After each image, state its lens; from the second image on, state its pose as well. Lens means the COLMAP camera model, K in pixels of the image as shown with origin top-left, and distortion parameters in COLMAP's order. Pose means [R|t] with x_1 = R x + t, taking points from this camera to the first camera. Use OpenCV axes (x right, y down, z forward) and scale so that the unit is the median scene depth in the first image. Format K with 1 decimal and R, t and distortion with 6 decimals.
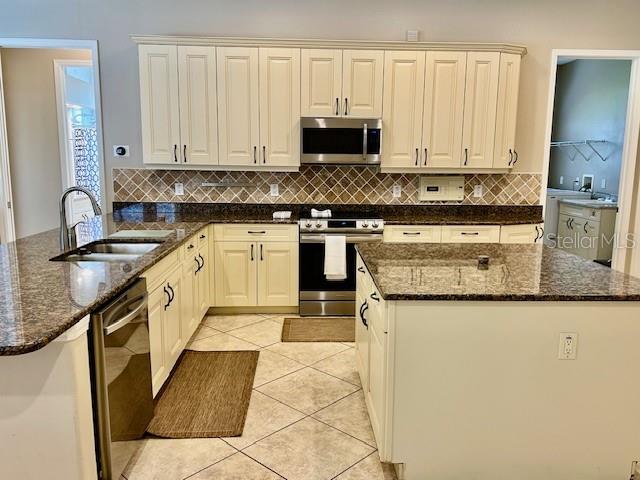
lens RADIAL K [[476.6, 0, 322.5], [0, 476.6, 242.0], [0, 0, 1]] dist [0.000517, 0.003229]
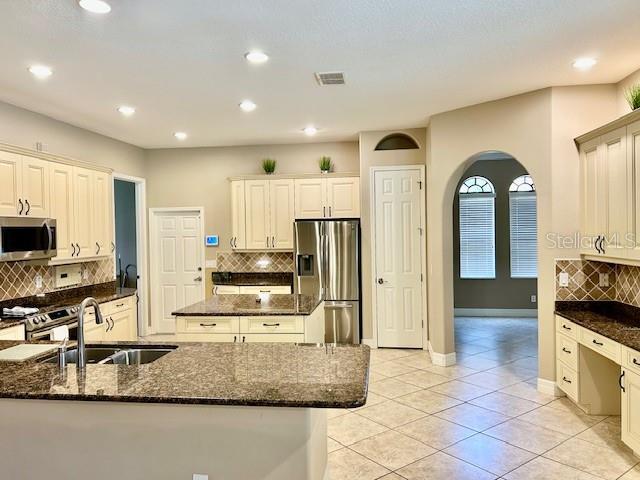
lens RADIAL K [[476.6, 0, 323.4], [0, 476.6, 240.2], [0, 0, 1]] dist [0.000517, 0.003229]
pose [[0.165182, -0.025746, 0.985927, -0.815026], [0.175204, 0.984525, -0.003644, -0.082755], [-0.970576, 0.173340, 0.167137, 0.172779]]
